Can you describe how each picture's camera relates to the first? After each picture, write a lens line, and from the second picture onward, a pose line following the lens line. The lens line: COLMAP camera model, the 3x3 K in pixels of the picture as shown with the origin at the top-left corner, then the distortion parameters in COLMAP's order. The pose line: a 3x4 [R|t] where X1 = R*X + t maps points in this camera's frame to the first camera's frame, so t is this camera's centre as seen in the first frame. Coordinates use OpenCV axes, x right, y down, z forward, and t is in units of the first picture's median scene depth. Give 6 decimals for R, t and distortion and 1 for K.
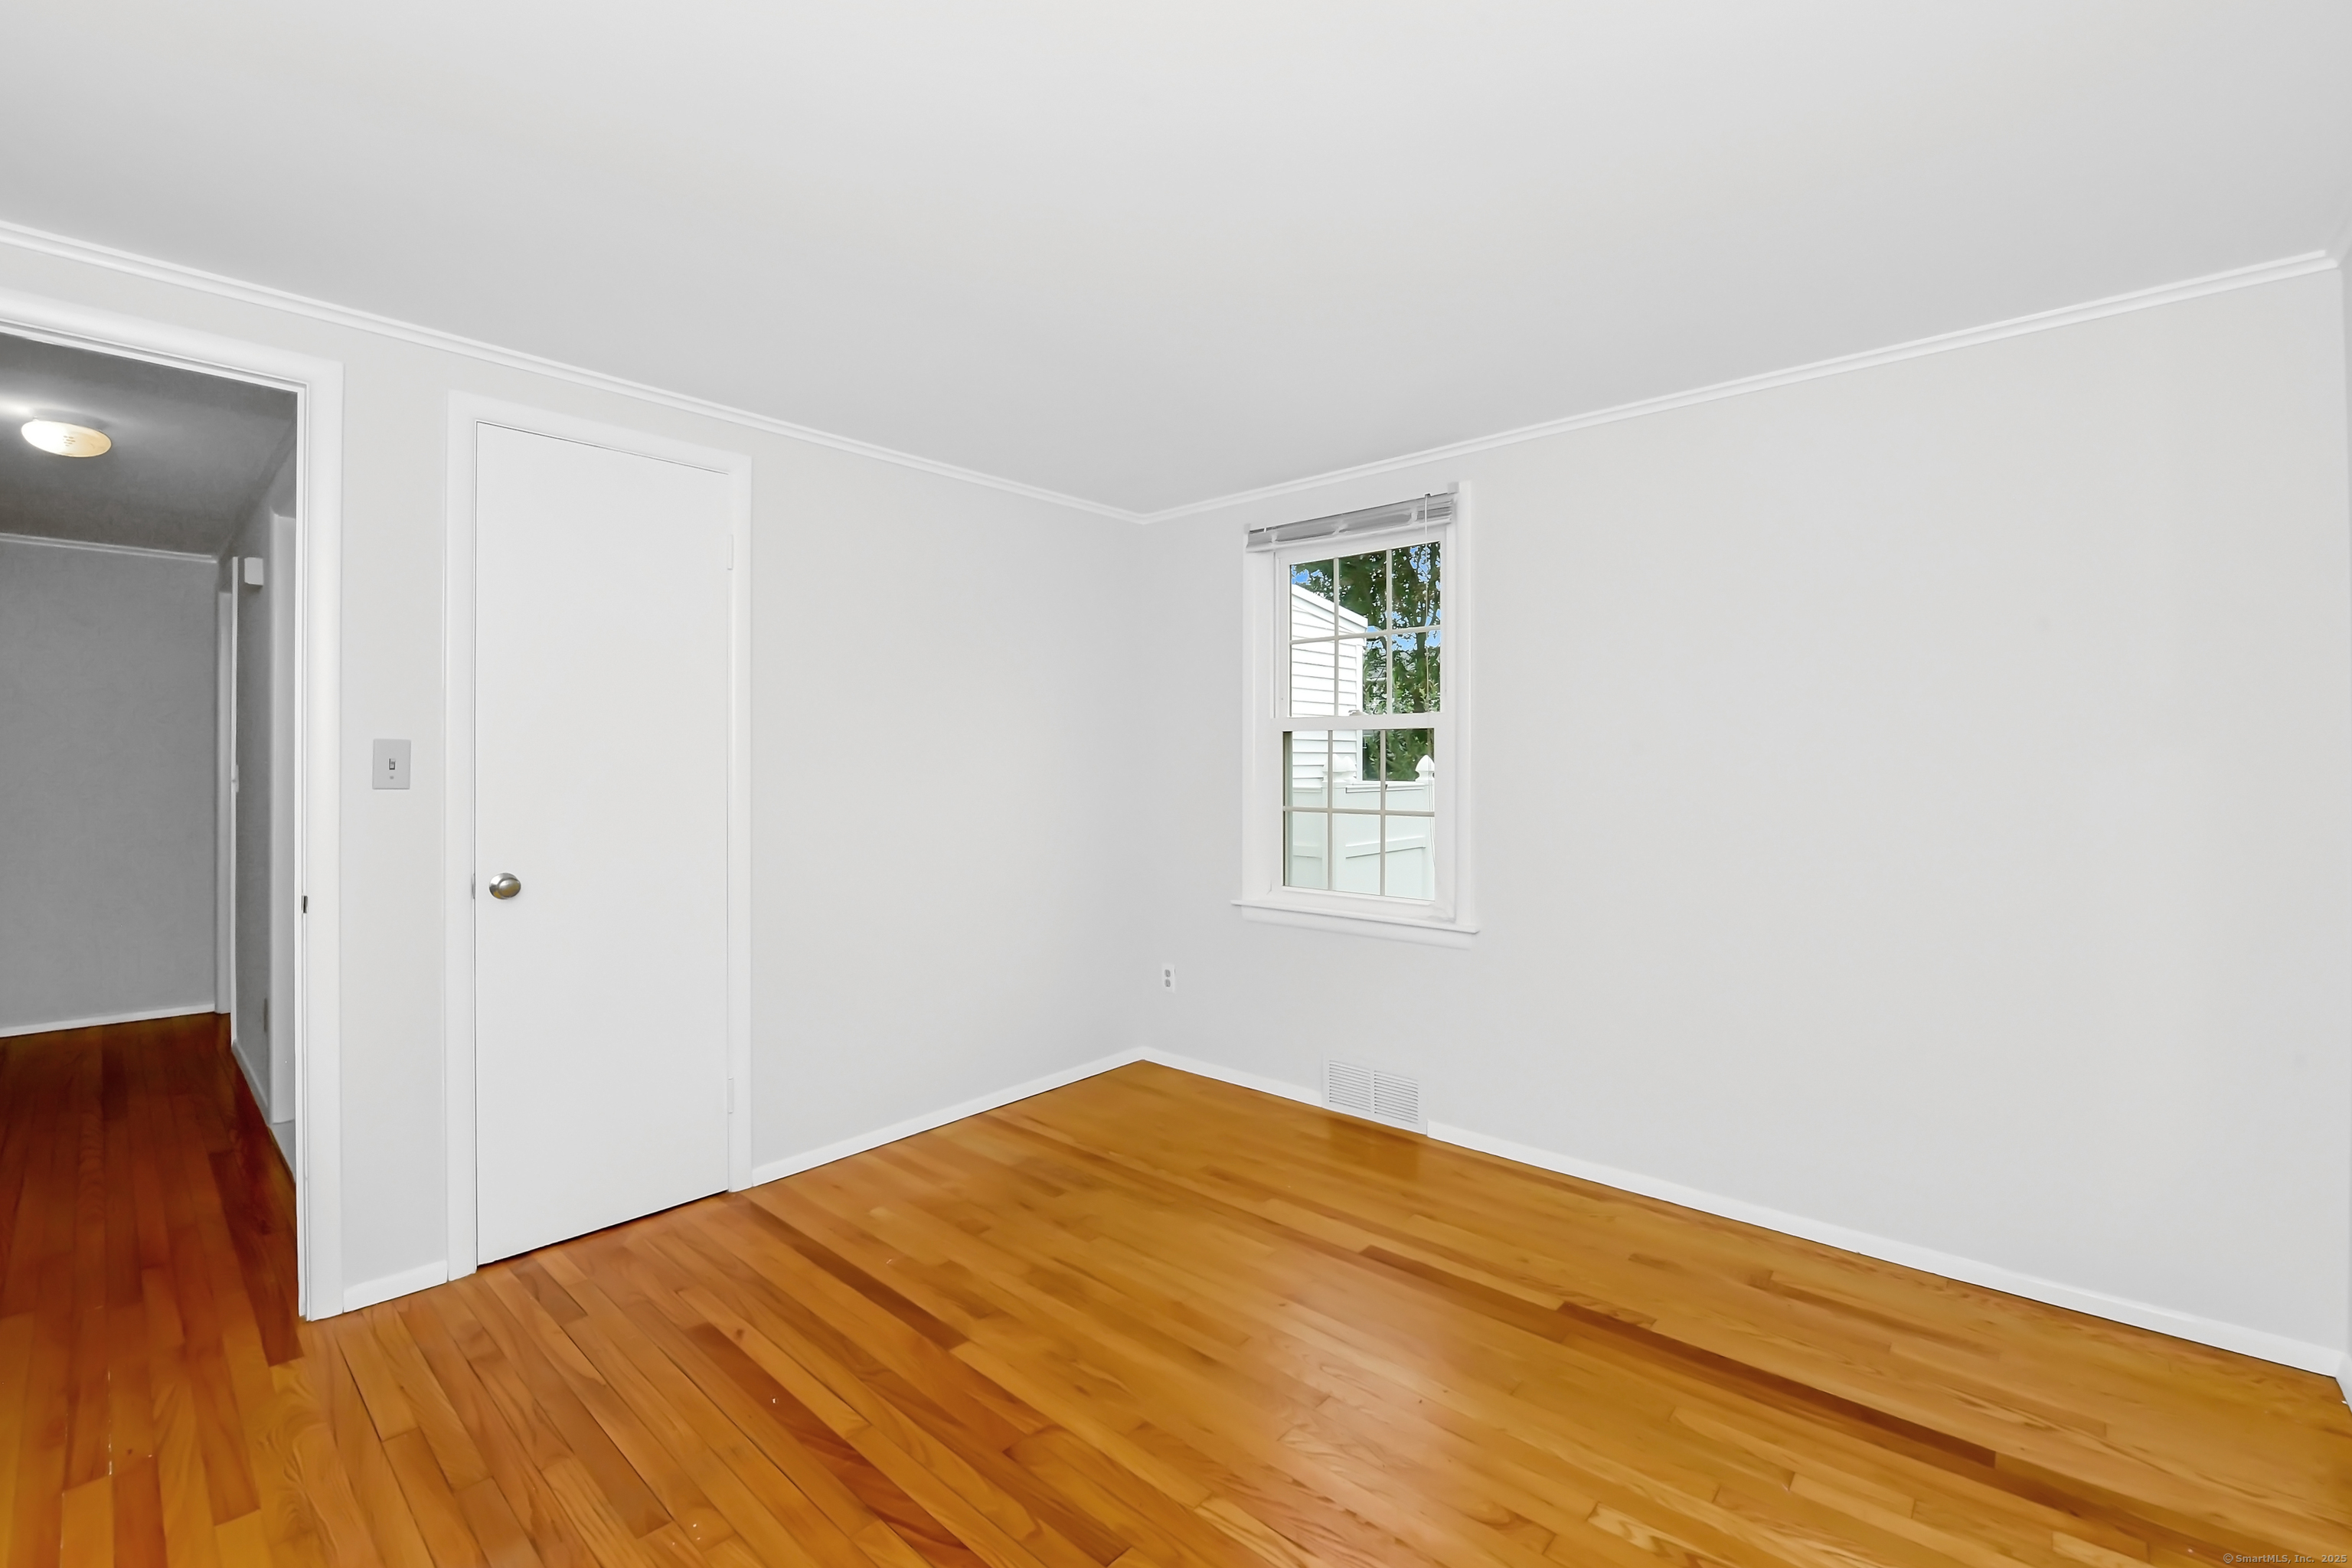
lens RADIAL K [[991.6, 0, 1174.9], [0, 991.6, 764.8], [0, 0, 1]] dist [-0.002937, -0.000351]
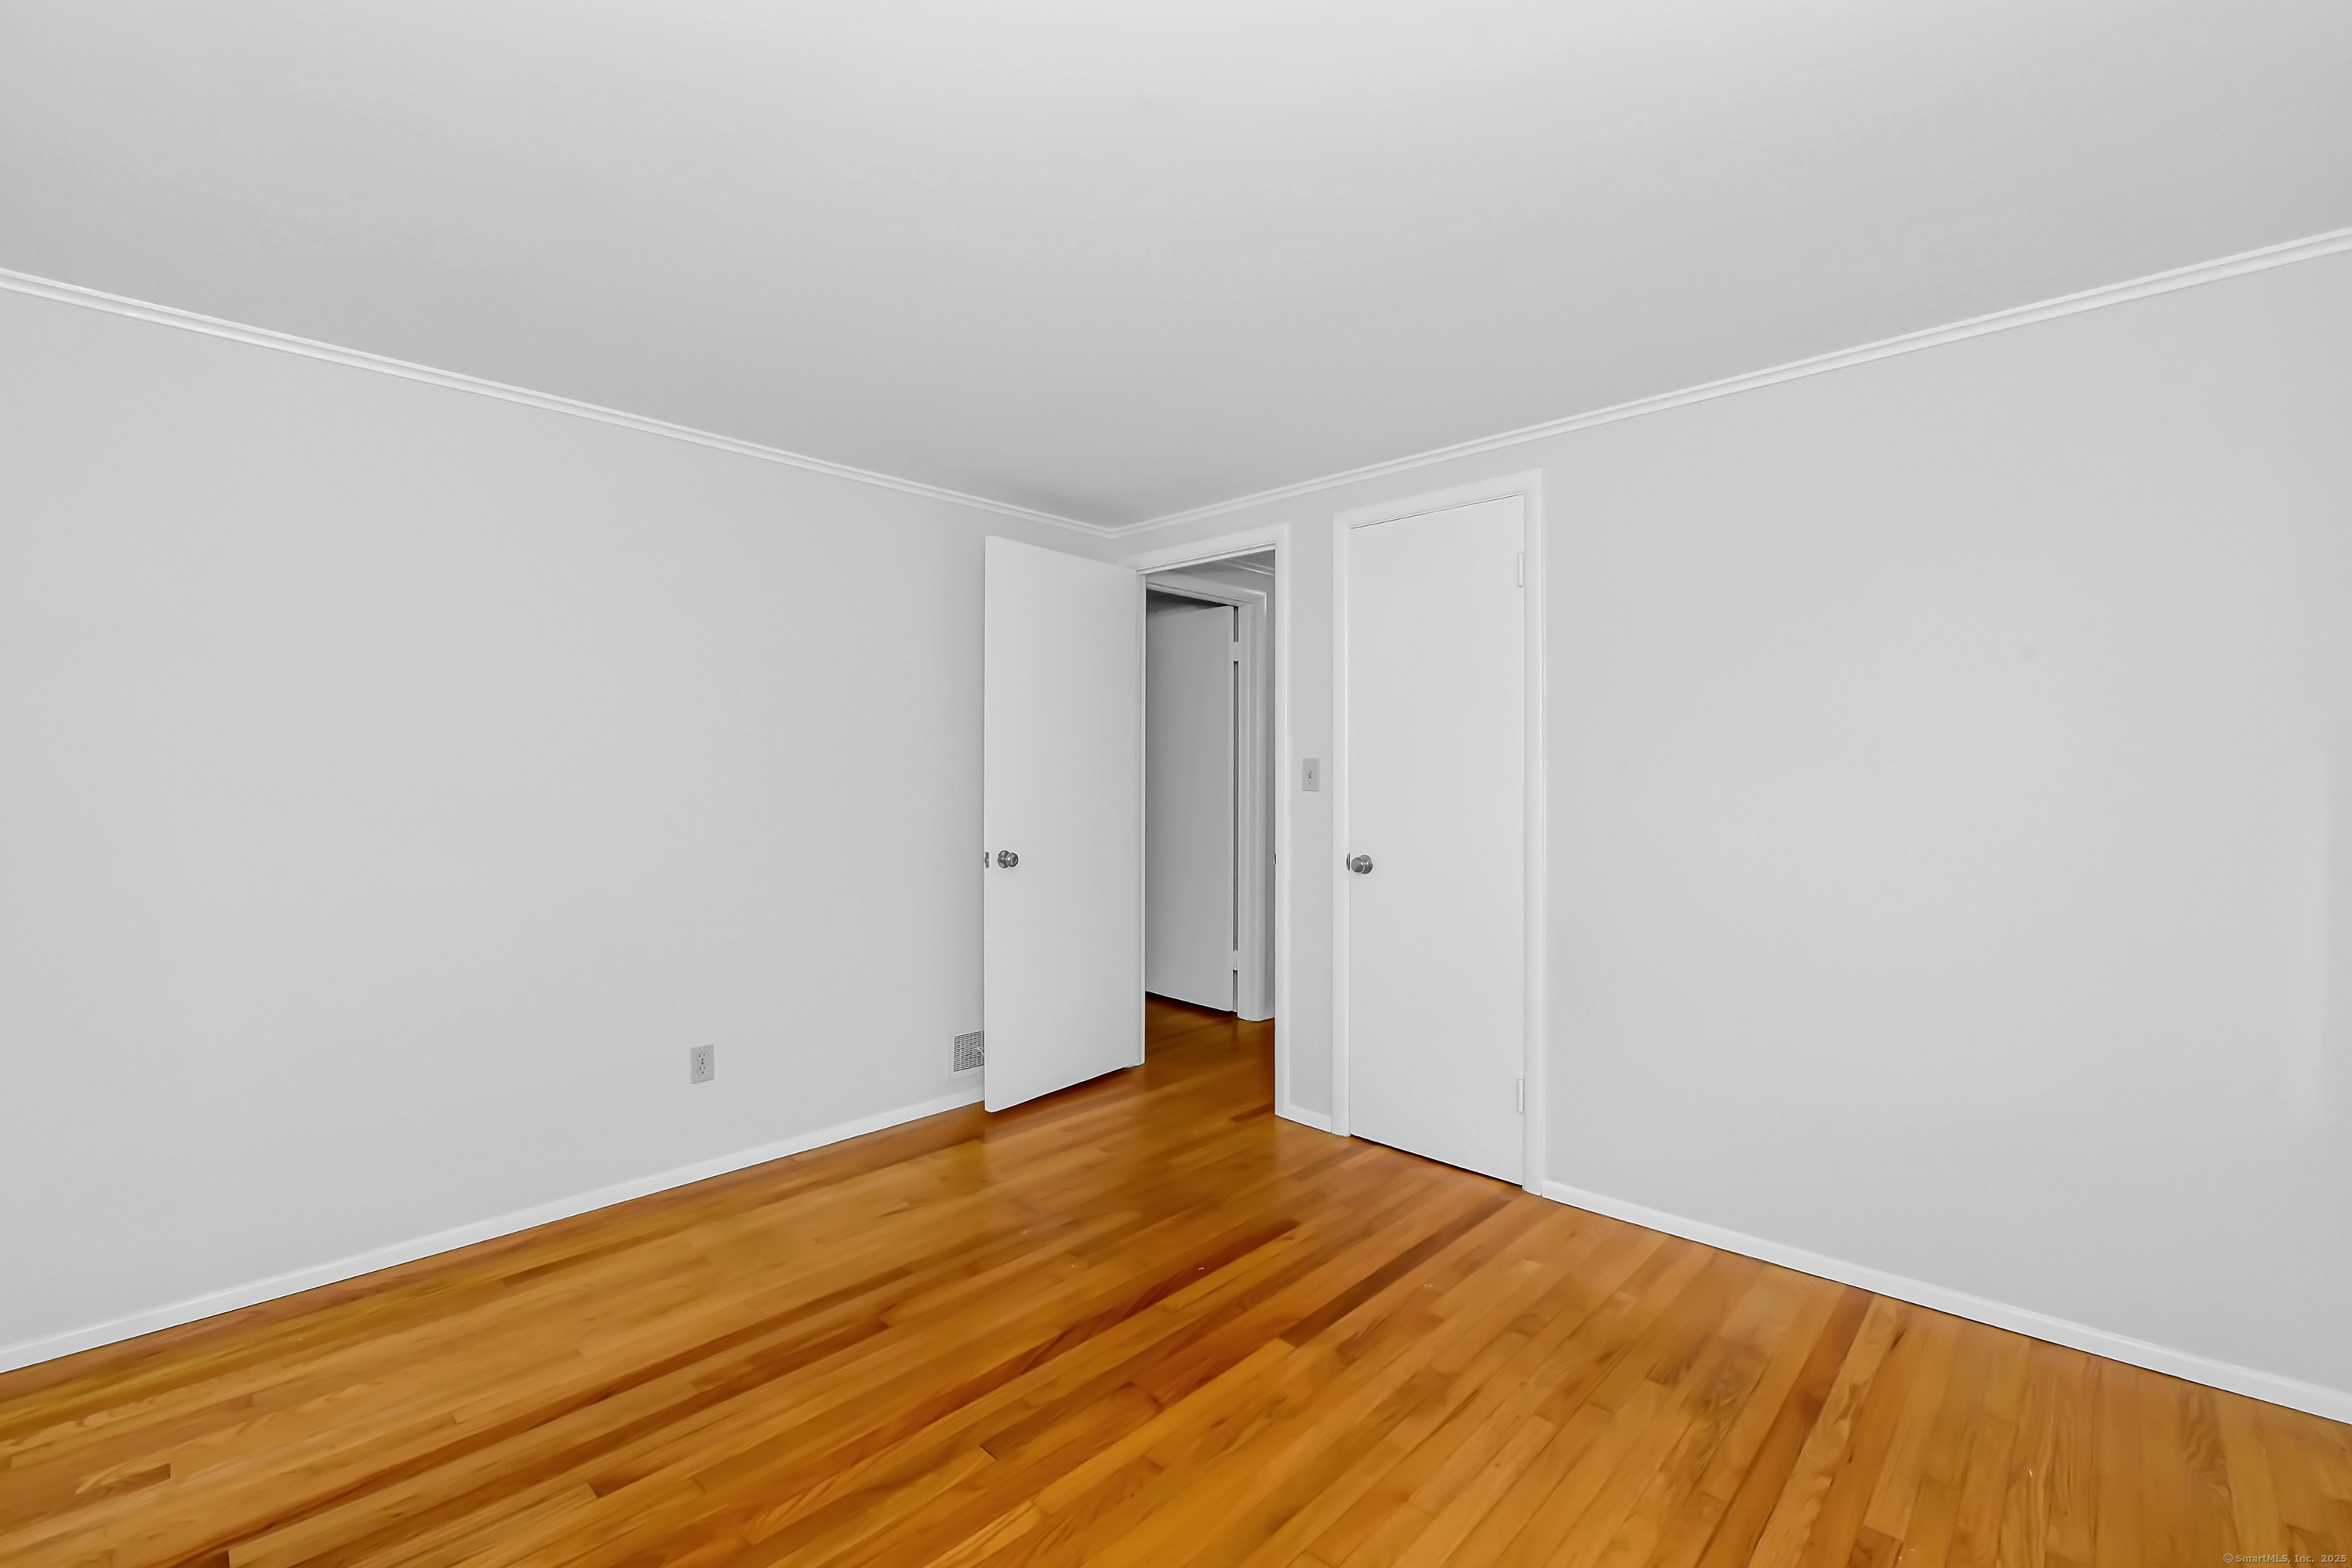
lens RADIAL K [[991.6, 0, 1179.7], [0, 991.6, 779.6], [0, 0, 1]] dist [-0.002937, -0.000351]
pose [[-0.028532, 0.000432, -0.999593, 0.689713], [0.003272, 0.999995, 0.000339, 0.005654], [0.999588, -0.003261, -0.028533, 0.790297]]
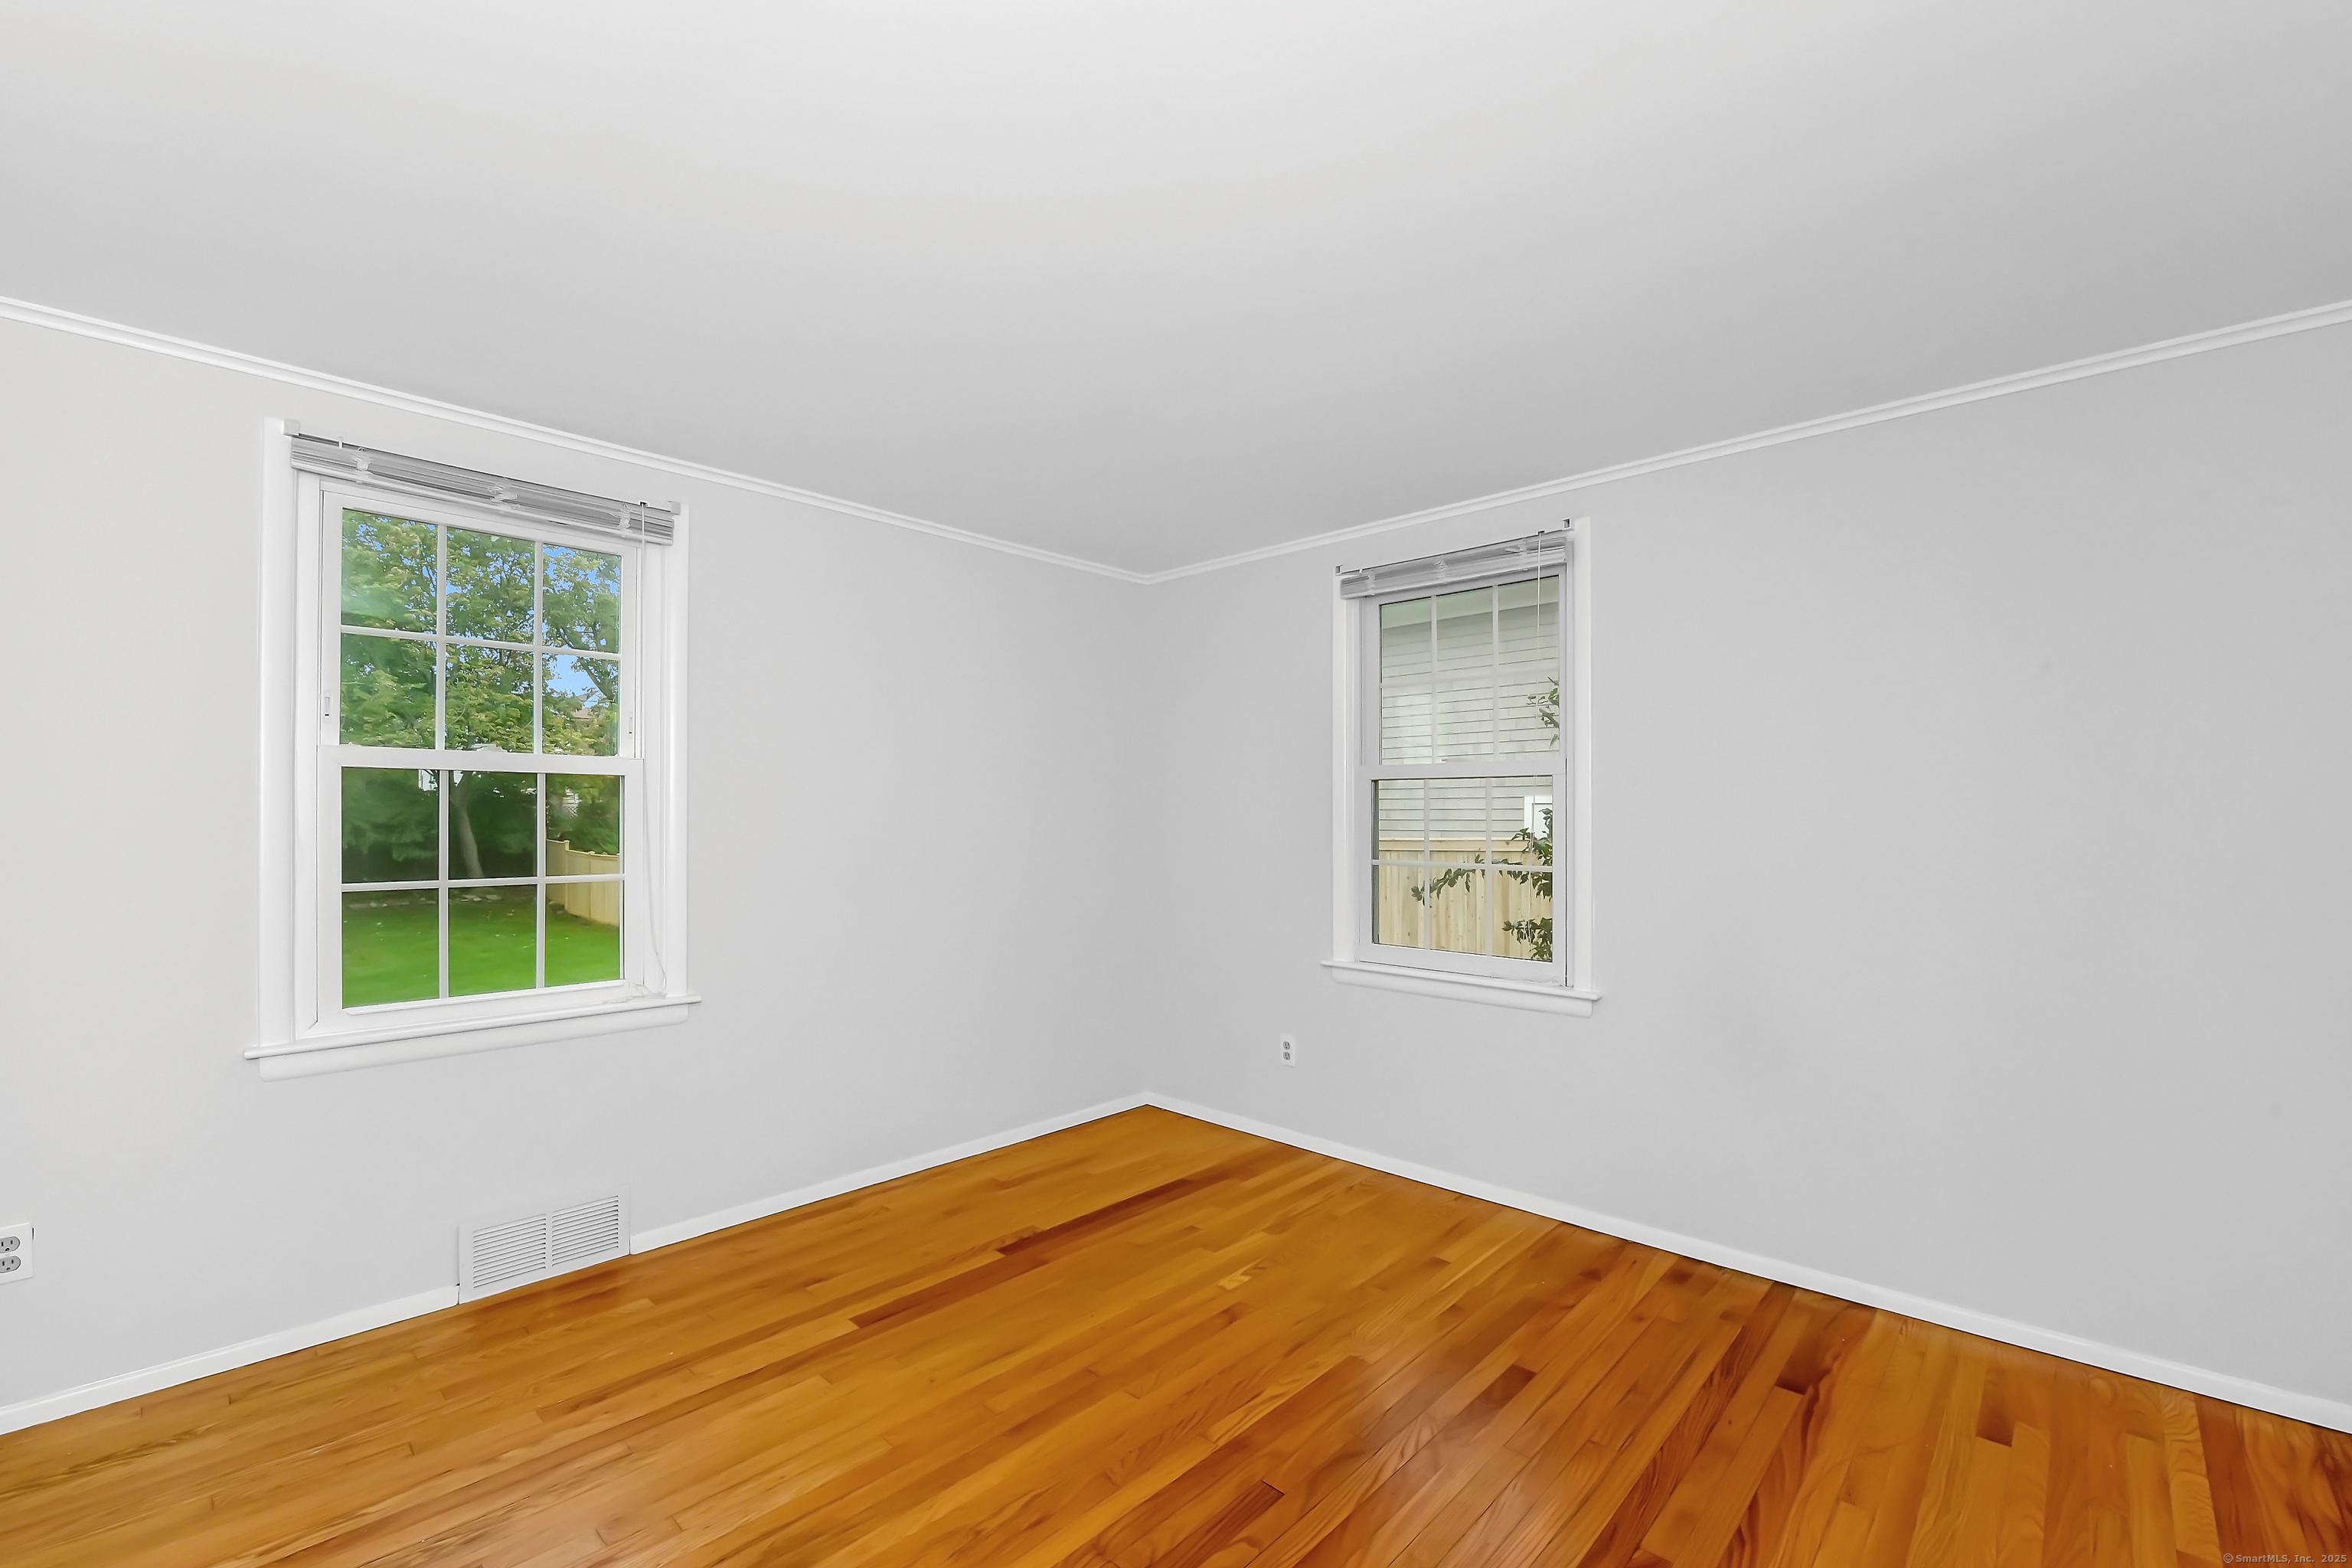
lens RADIAL K [[991.6, 0, 1172.2], [0, 991.6, 825.5], [0, 0, 1]] dist [-0.002937, -0.000351]
pose [[0.043078, -0.000548, 0.999072, -0.765117], [0.008169, 0.999967, 0.000196, 0.013494], [-0.999038, 0.008153, 0.043081, 0.665865]]
